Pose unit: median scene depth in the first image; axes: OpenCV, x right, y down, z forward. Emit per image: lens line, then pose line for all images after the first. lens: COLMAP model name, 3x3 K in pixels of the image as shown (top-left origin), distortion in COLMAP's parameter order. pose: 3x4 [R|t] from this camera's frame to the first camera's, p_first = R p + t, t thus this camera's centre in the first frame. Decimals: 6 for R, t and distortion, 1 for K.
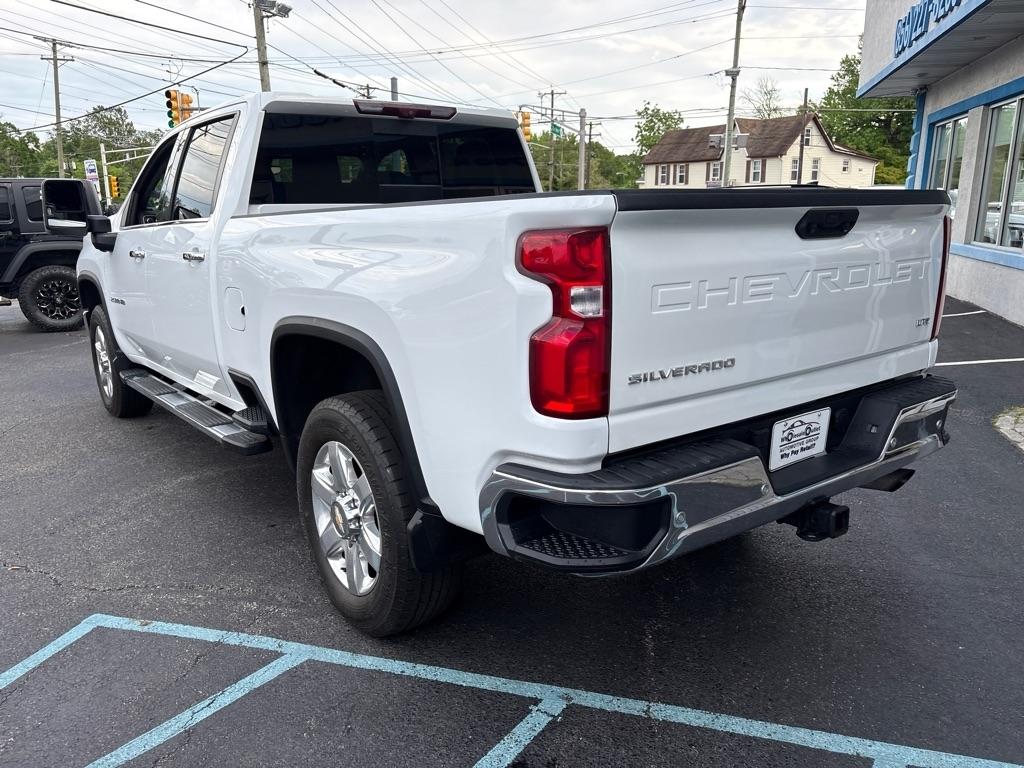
lens RADIAL K [[783.5, 0, 512.1], [0, 783.5, 388.3], [0, 0, 1]] dist [0.043727, -0.039224]
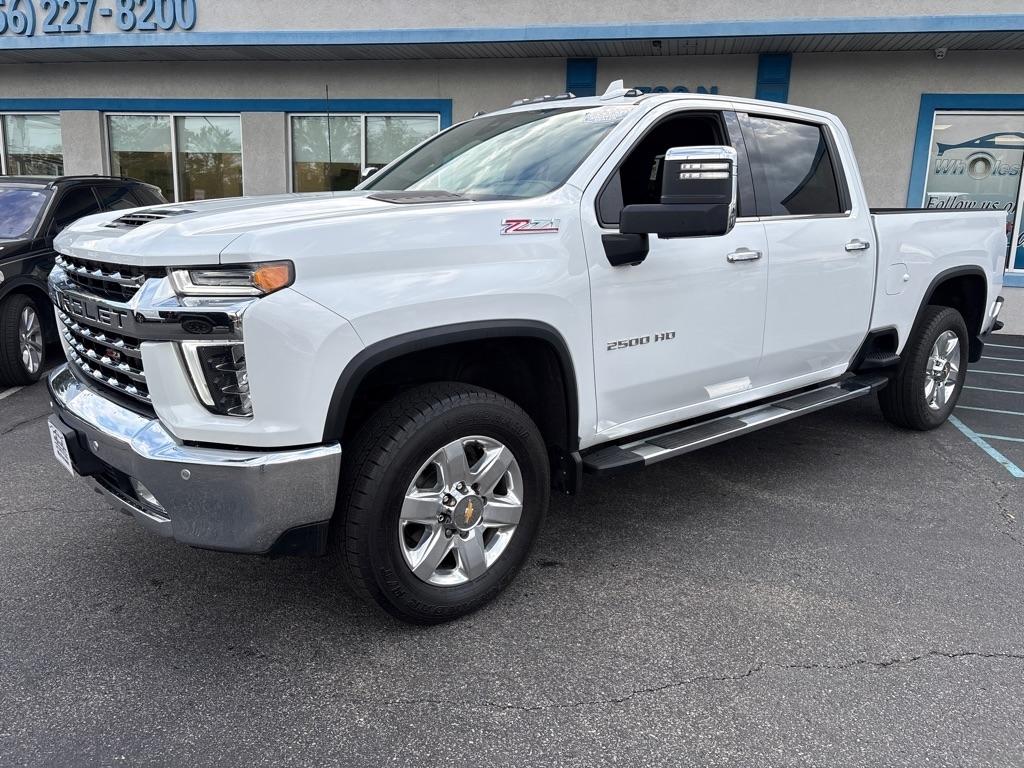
lens RADIAL K [[783.5, 0, 516.2], [0, 783.5, 374.5], [0, 0, 1]] dist [0.043727, -0.039224]
pose [[-0.057676, -0.188287, 0.980419, -1.423865], [0.205182, 0.958853, 0.196215, -0.292650], [-0.977023, 0.212482, -0.016669, 1.423616]]
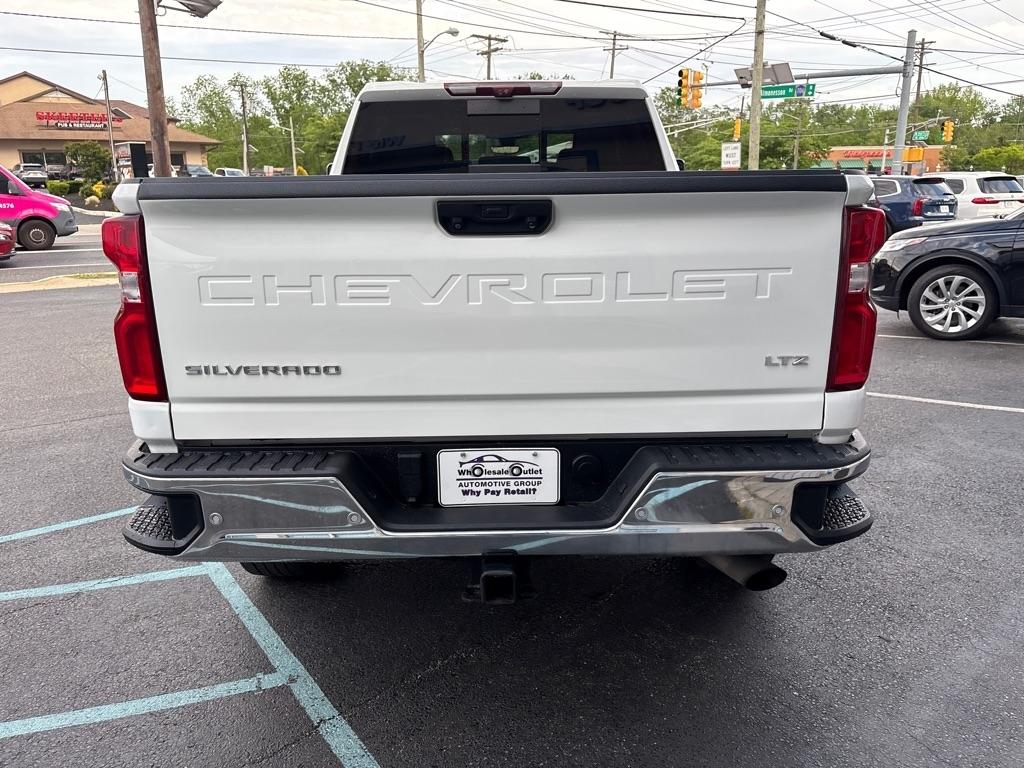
lens RADIAL K [[783.5, 0, 517.0], [0, 783.5, 382.3], [0, 0, 1]] dist [0.043727, -0.039224]
pose [[0.796465, 0.146438, -0.586685, 0.505152], [-0.130473, 0.988997, 0.069731, -0.056223], [0.590441, 0.021008, 0.806807, 0.206627]]
